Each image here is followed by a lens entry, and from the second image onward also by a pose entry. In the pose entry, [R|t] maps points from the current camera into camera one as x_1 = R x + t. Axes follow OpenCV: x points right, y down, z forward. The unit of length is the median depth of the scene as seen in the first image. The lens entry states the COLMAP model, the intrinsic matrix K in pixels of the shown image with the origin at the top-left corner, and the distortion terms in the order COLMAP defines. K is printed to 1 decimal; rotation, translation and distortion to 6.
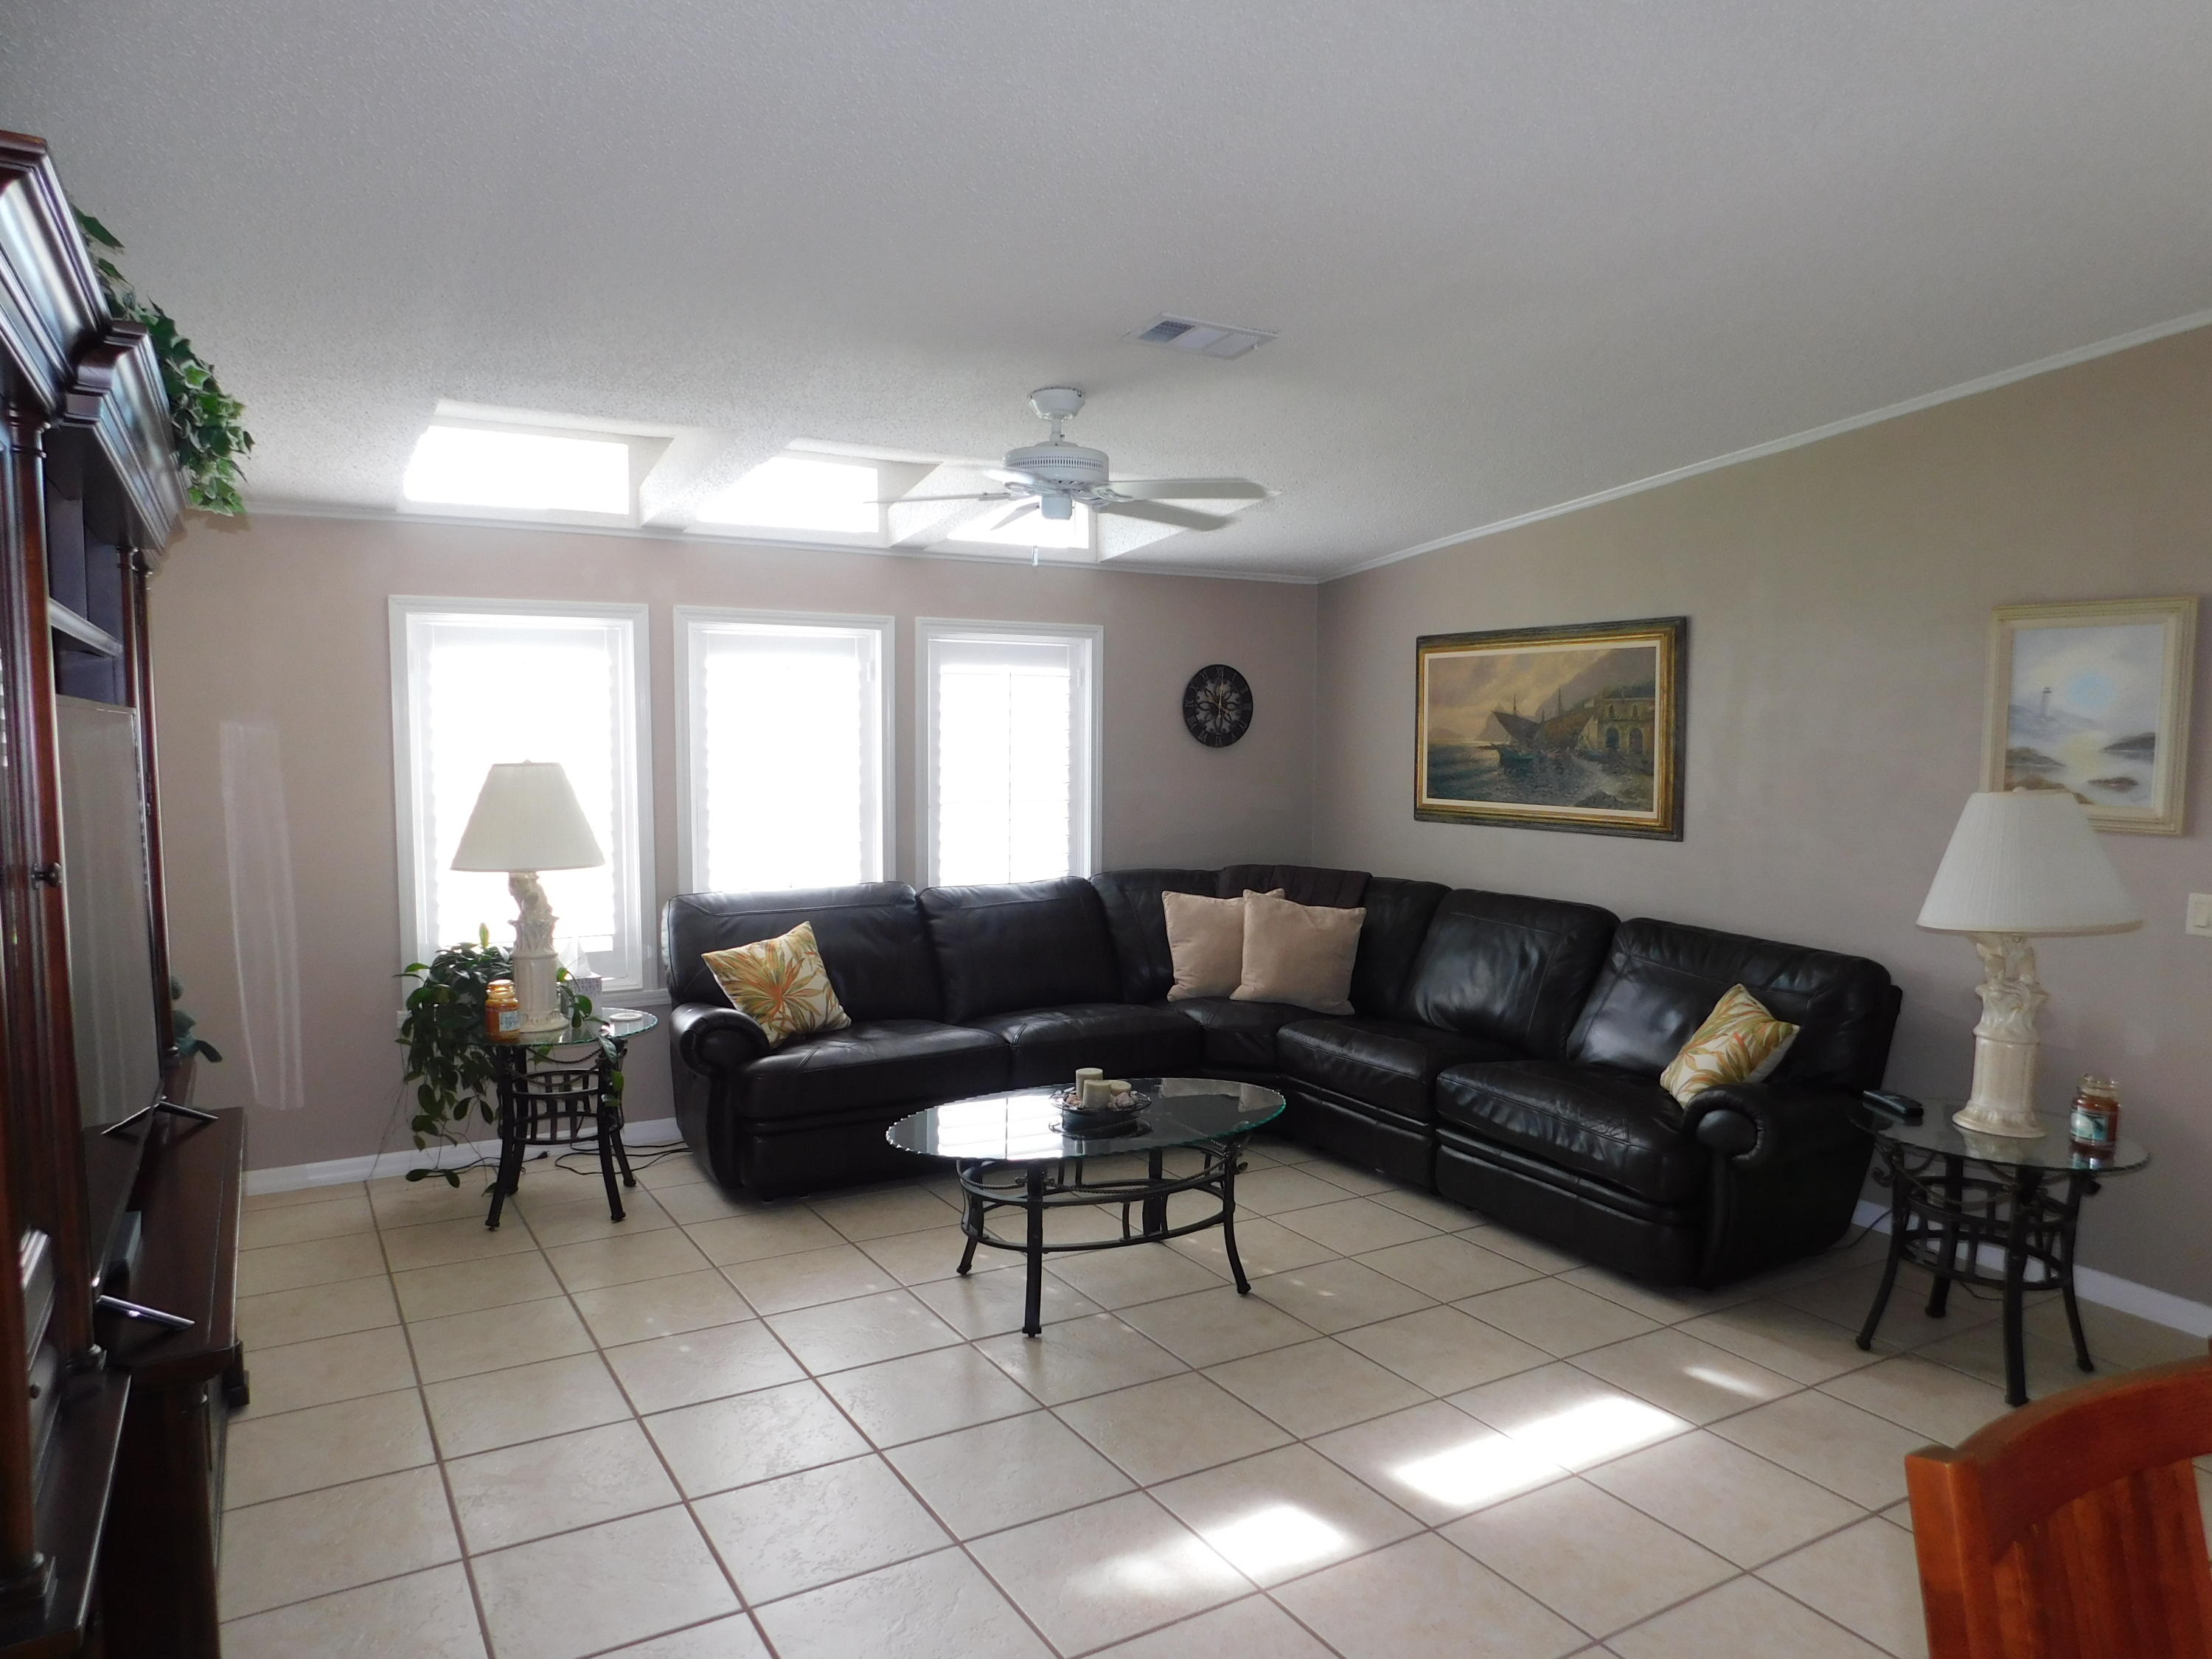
lens RADIAL K [[1464.1, 0, 1121.7], [0, 1464.1, 832.8], [0, 0, 1]] dist [-0.058412, 0.048038]
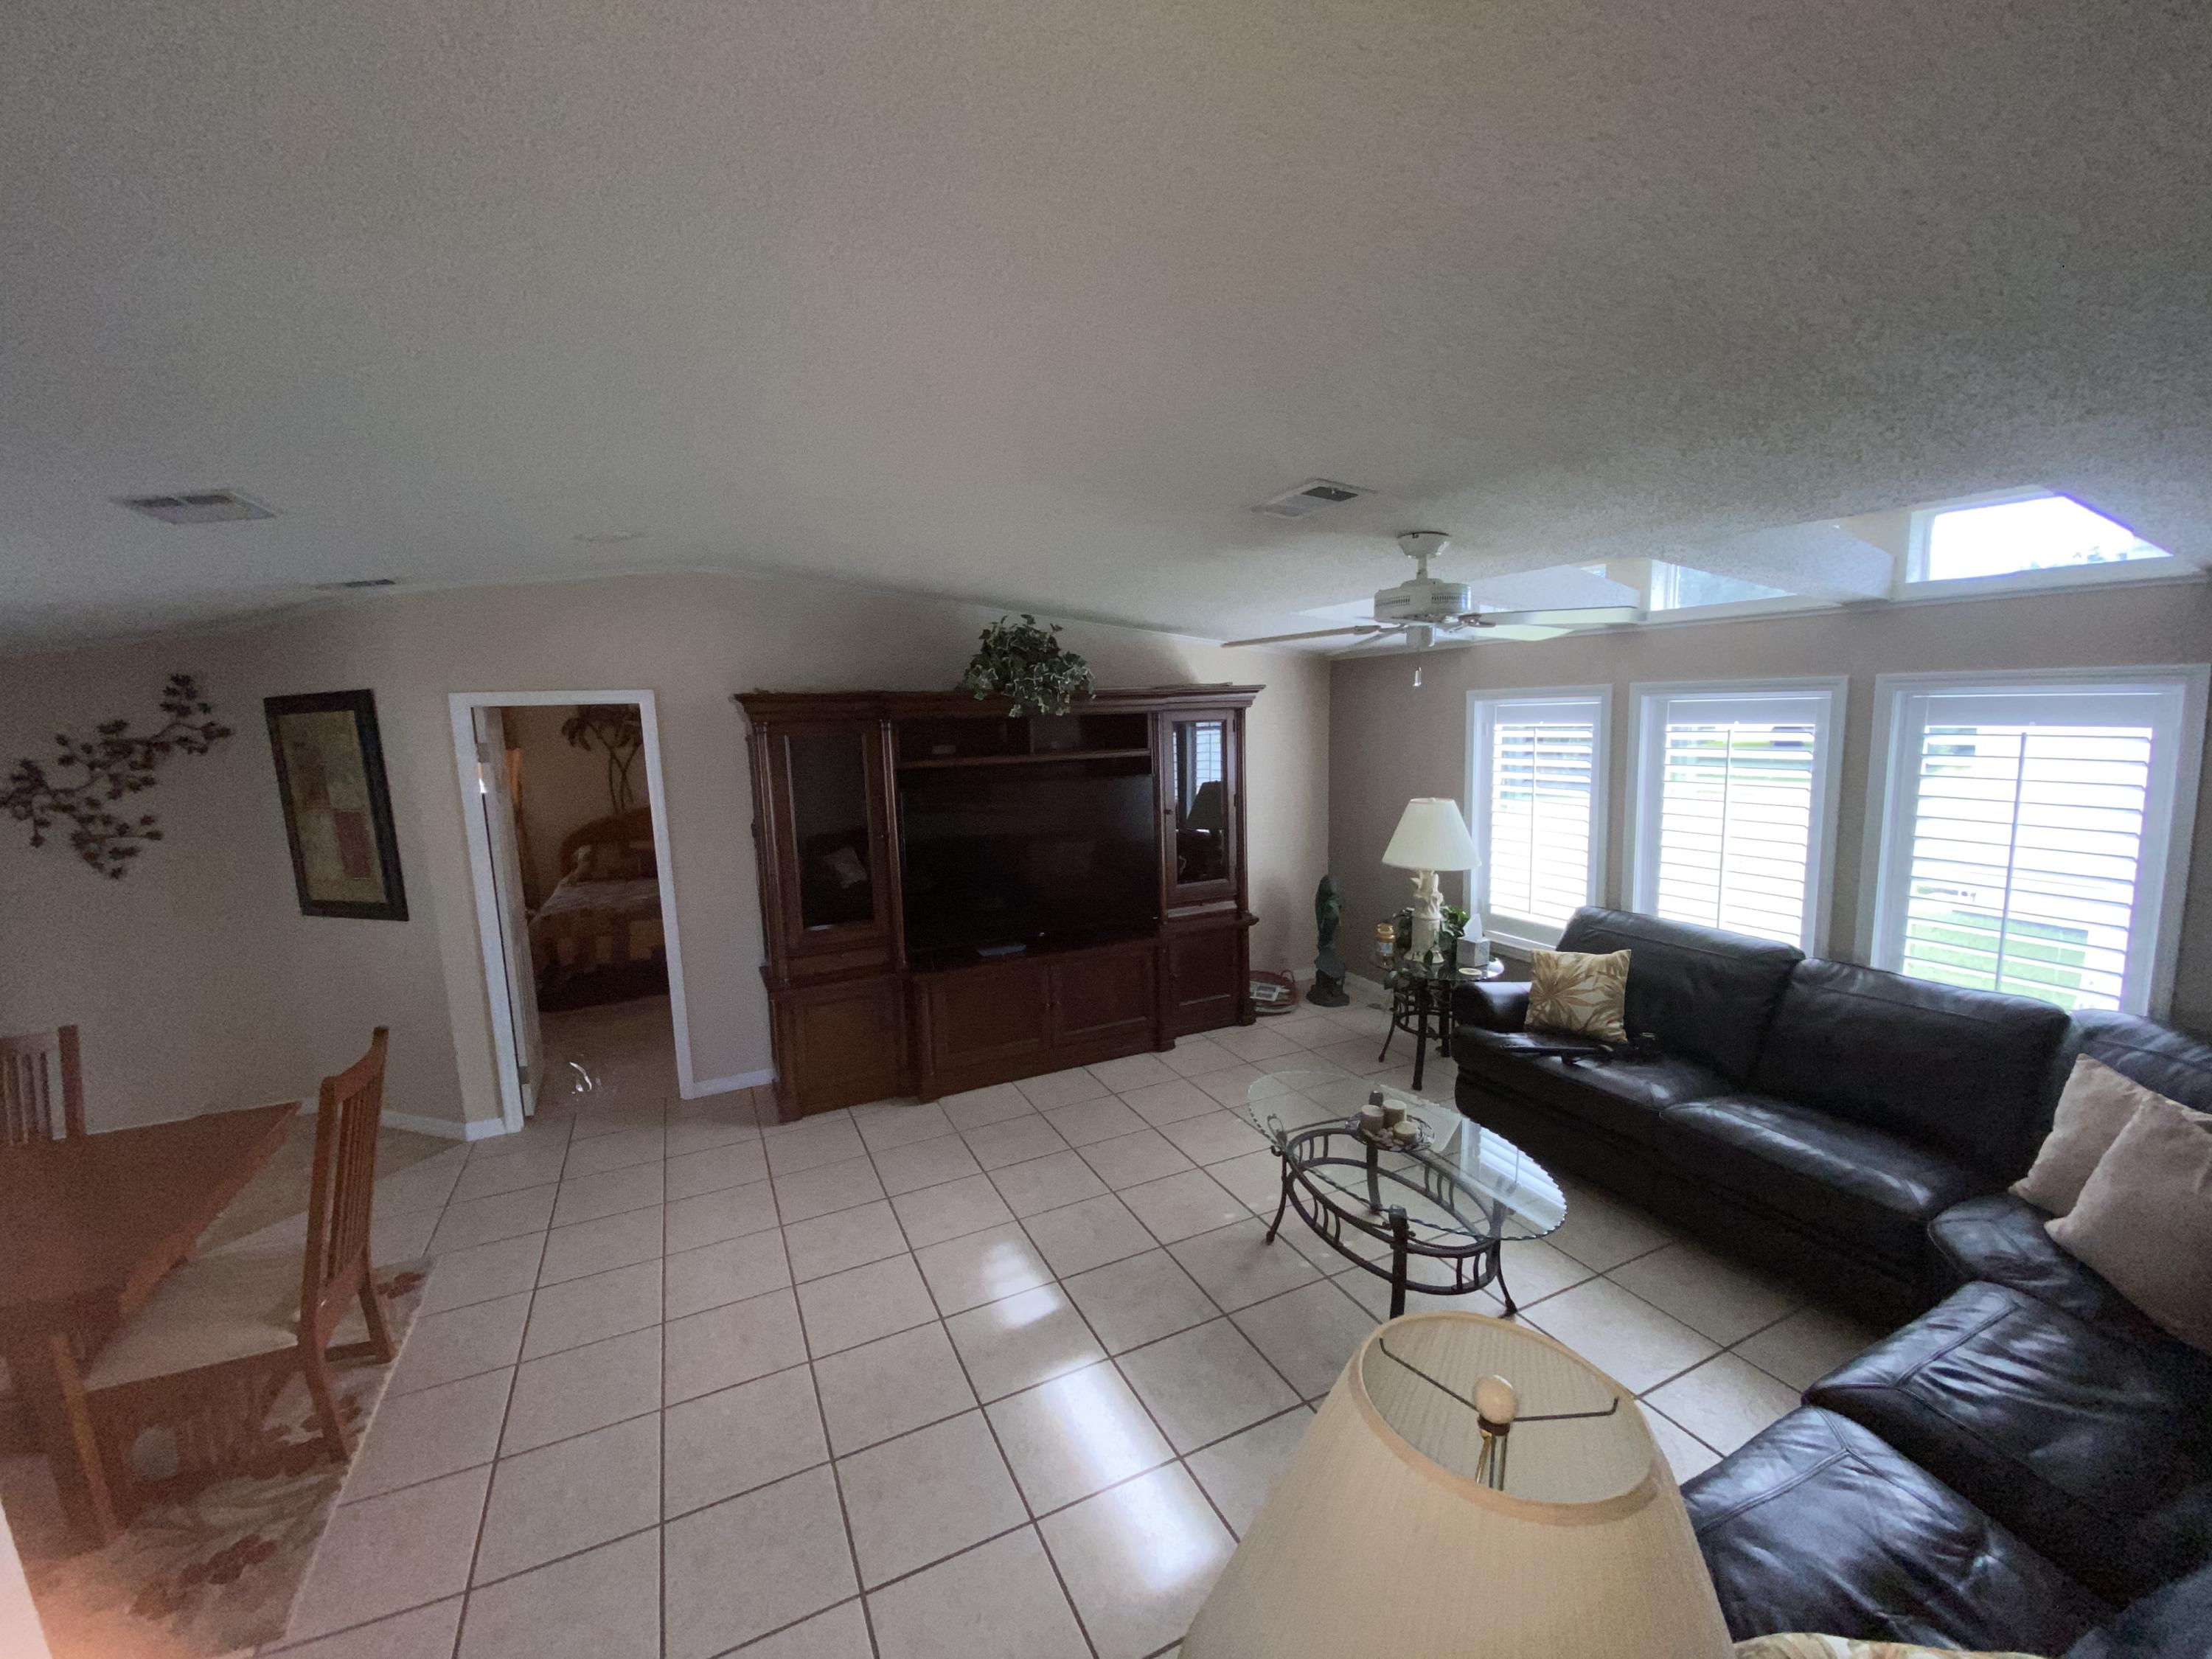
lens RADIAL K [[882.5, 0, 1098.1], [0, 882.5, 819.1], [0, 0, 1]] dist [0.043684, -0.029858]
pose [[-0.103034, 0.118401, -0.987606, 0.581569], [-0.045327, 0.991300, 0.123573, -0.123361], [0.993645, 0.057498, -0.096771, 0.662583]]
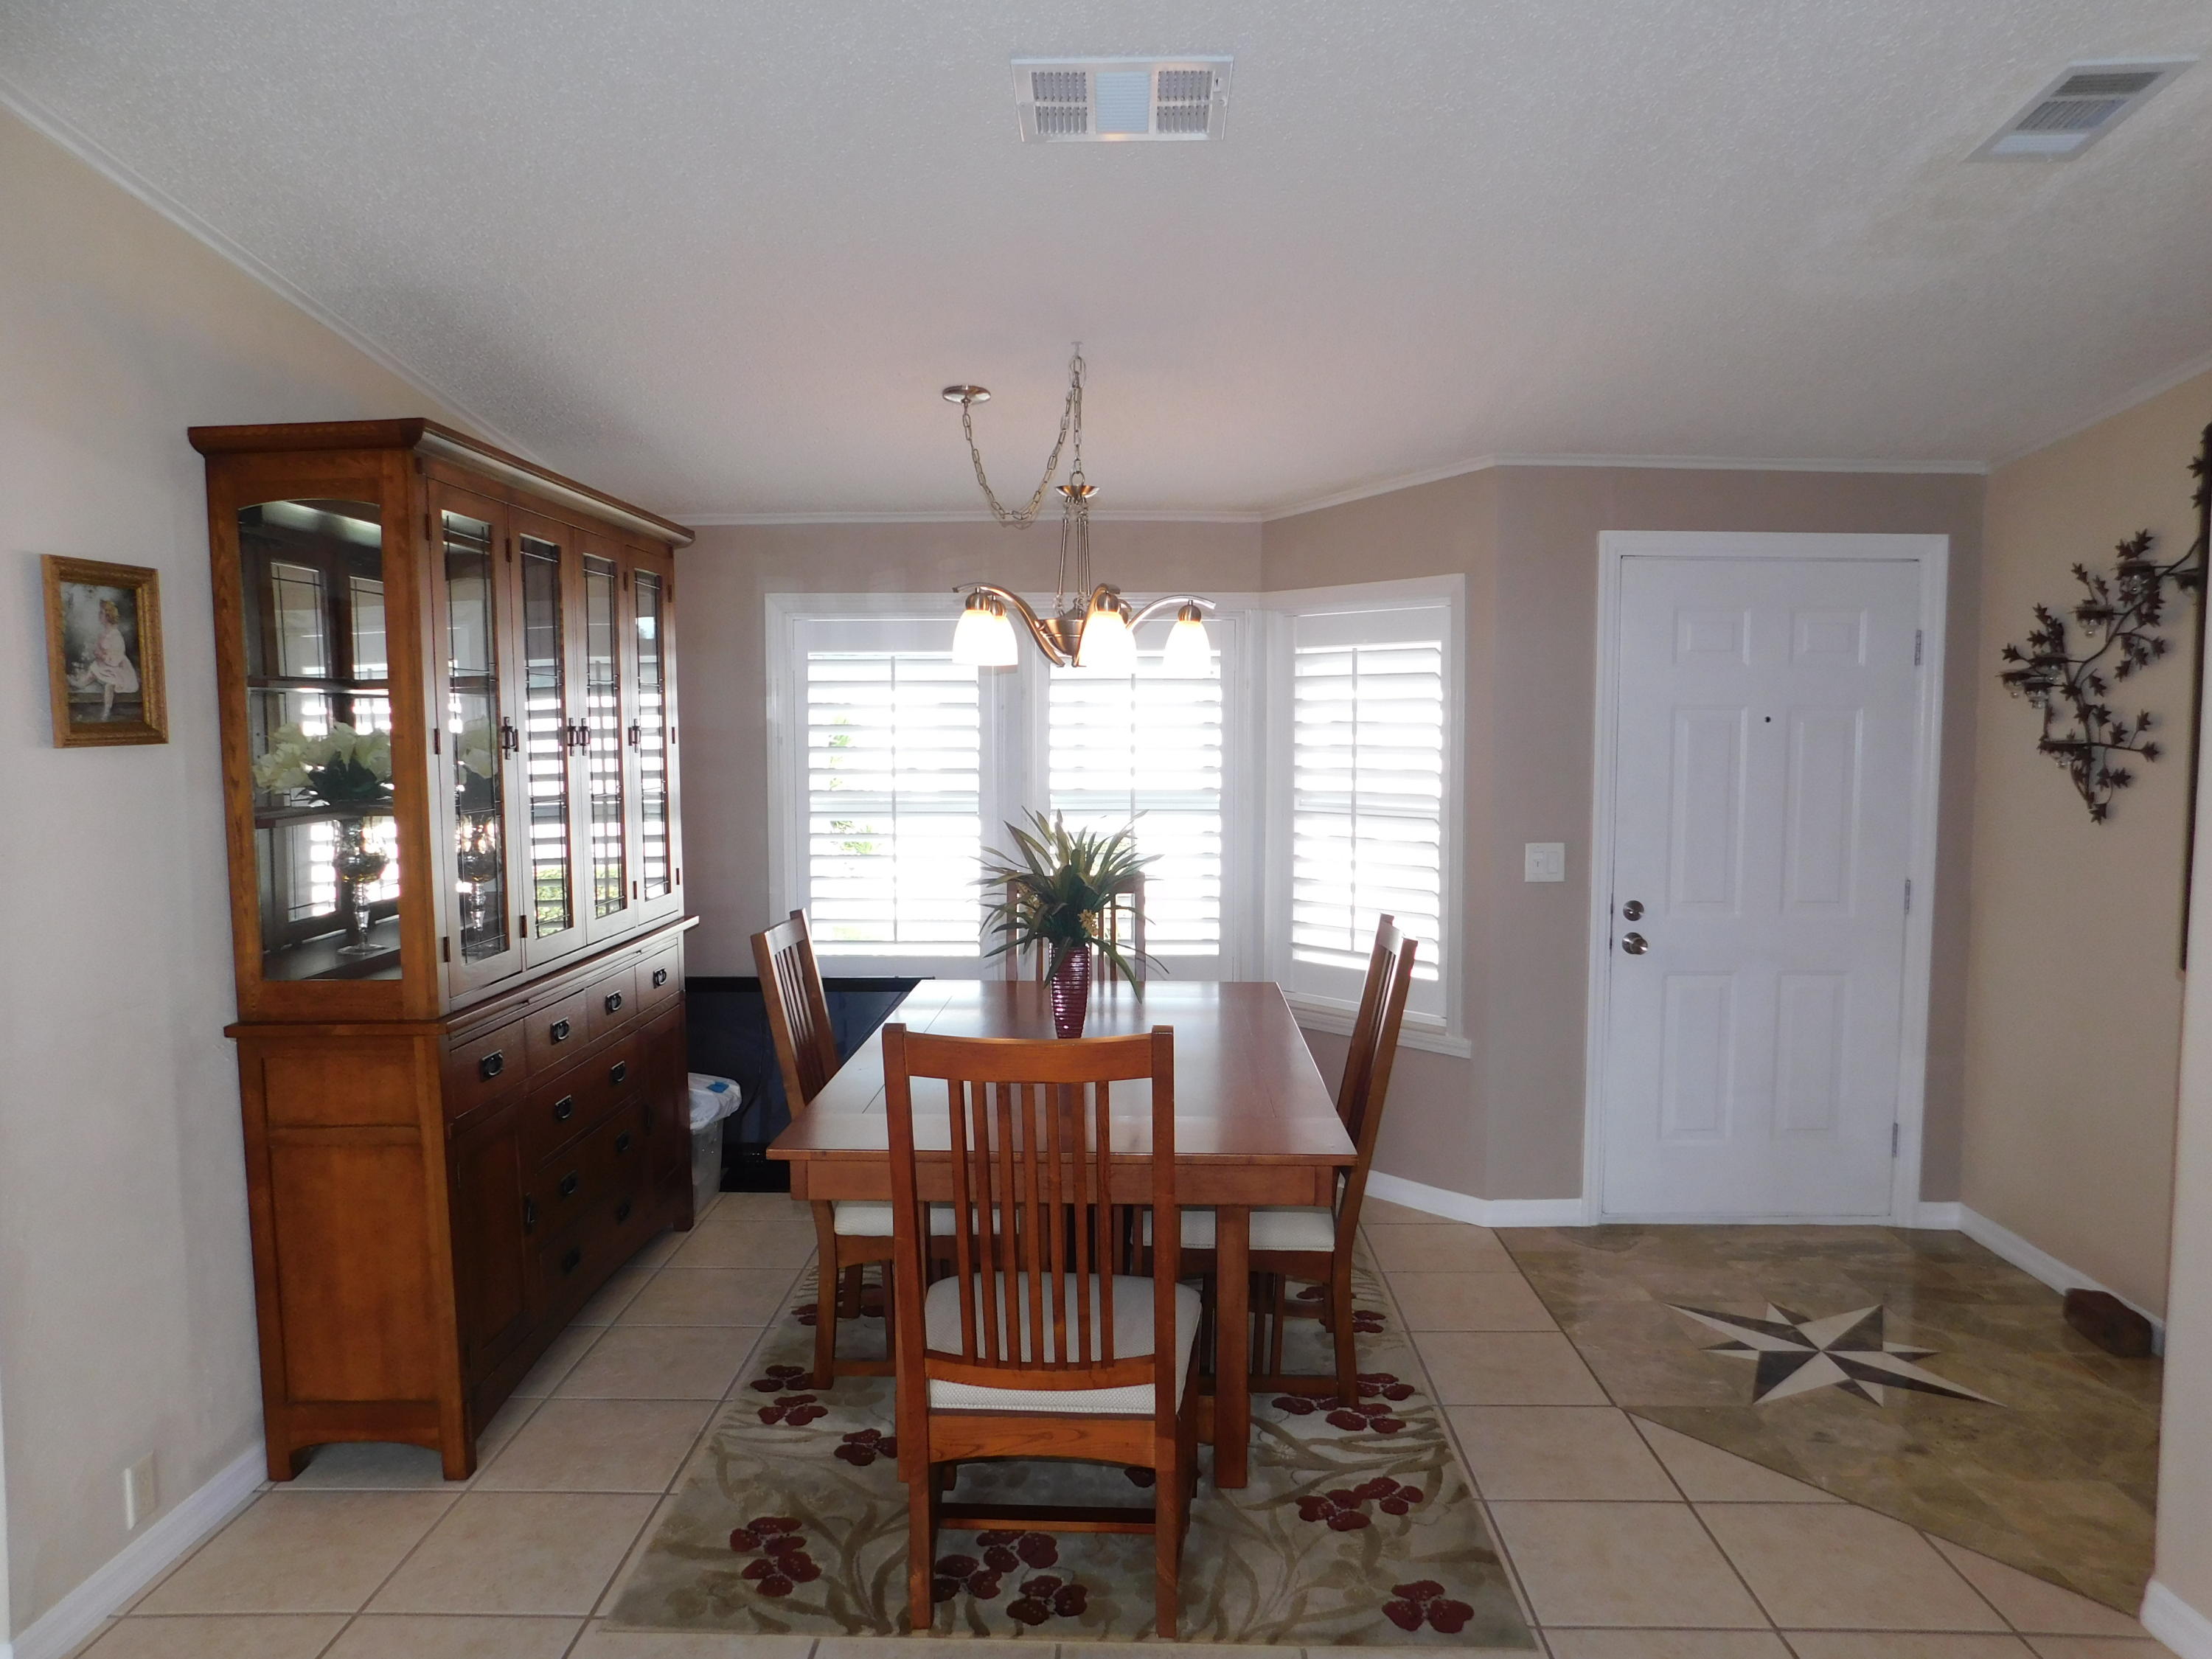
lens RADIAL K [[1464.1, 0, 1121.7], [0, 1464.1, 832.8], [0, 0, 1]] dist [-0.058412, 0.048038]
pose [[-0.850117, -0.059758, 0.523193, -0.109558], [0.023933, 0.988129, 0.151751, -0.043098], [-0.526050, 0.141528, -0.838595, 0.568545]]
